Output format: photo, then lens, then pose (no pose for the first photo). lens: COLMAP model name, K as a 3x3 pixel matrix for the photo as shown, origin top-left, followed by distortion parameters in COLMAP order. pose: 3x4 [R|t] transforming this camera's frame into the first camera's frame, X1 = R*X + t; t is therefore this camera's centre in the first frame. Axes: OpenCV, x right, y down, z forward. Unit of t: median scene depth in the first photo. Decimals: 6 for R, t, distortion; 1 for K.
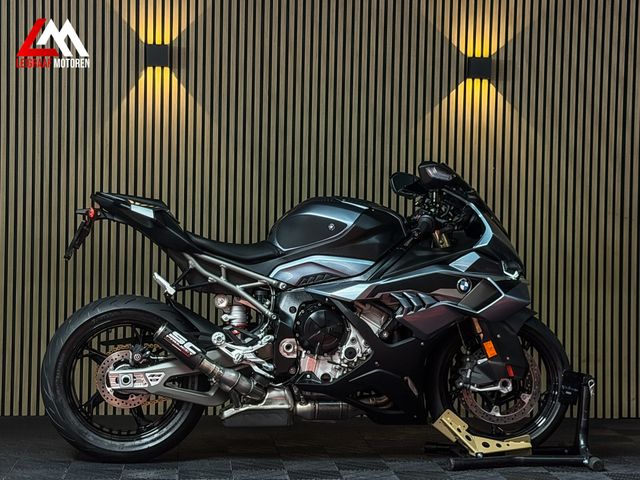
lens RADIAL K [[1413.4, 0, 317.0], [0, 1413.4, 239.2], [0, 0, 1]] dist [0.126542, 0.000000]
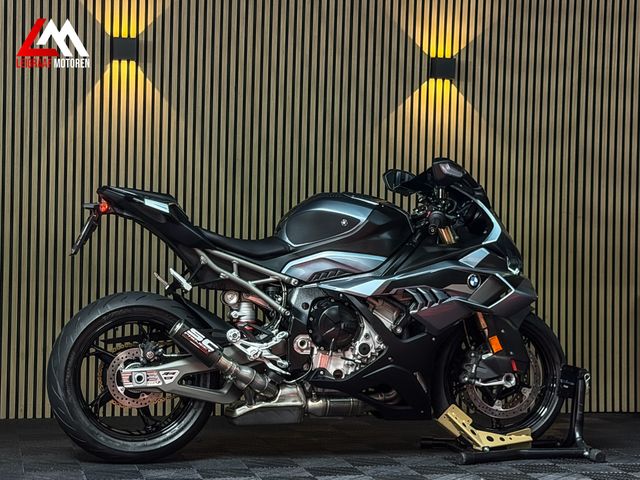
lens RADIAL K [[1413.4, 0, 318.6], [0, 1413.4, 240.0], [0, 0, 1]] dist [0.126542, 0.000000]
pose [[0.990322, 0.001974, 0.138772, -0.145135], [-0.001404, 0.999990, -0.004200, 0.007816], [-0.138779, 0.003965, 0.990315, 0.015724]]
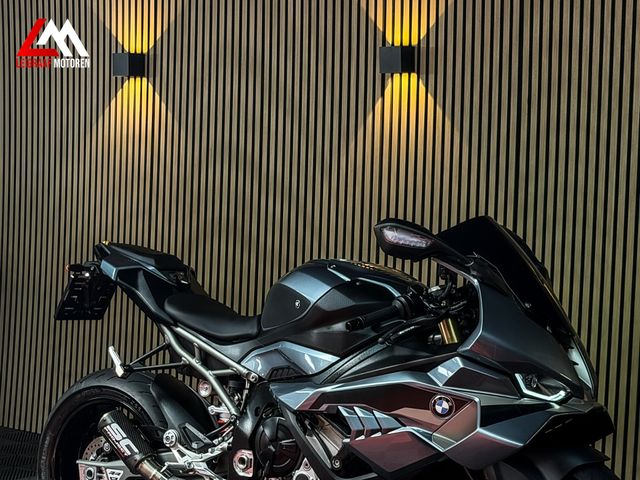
lens RADIAL K [[1413.4, 0, 320.9], [0, 1413.4, 242.5], [0, 0, 1]] dist [0.126542, 0.000000]
pose [[0.741116, 0.042018, -0.670061, 0.500956], [-0.027185, 0.999099, 0.032584, -0.063742], [0.670826, -0.005933, 0.741591, 0.468519]]
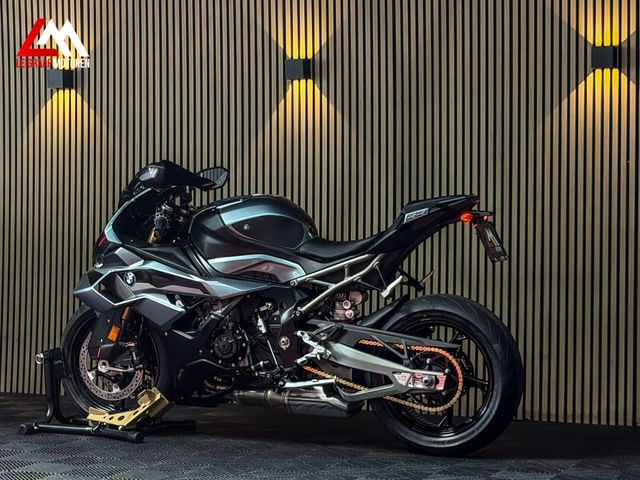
lens RADIAL K [[1413.4, 0, 320.5], [0, 1413.4, 246.1], [0, 0, 1]] dist [0.126542, 0.000000]
pose [[0.877722, -0.010983, -0.479044, 0.517866], [0.007912, 0.999933, -0.008428, 0.016336], [0.479104, 0.003607, 0.877751, 0.089083]]
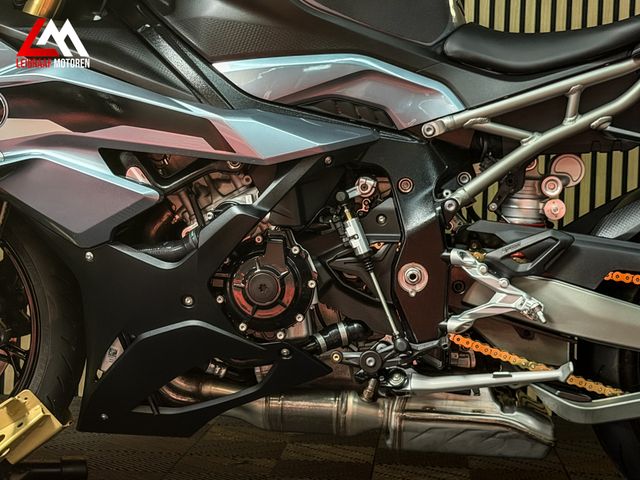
lens RADIAL K [[1413.4, 0, 325.1], [0, 1413.4, 240.7], [0, 0, 1]] dist [0.126542, 0.000000]
pose [[0.985153, 0.018971, -0.170626, 0.040306], [-0.013206, 0.999305, 0.034856, 0.053216], [0.171168, -0.032085, 0.984719, 0.578683]]
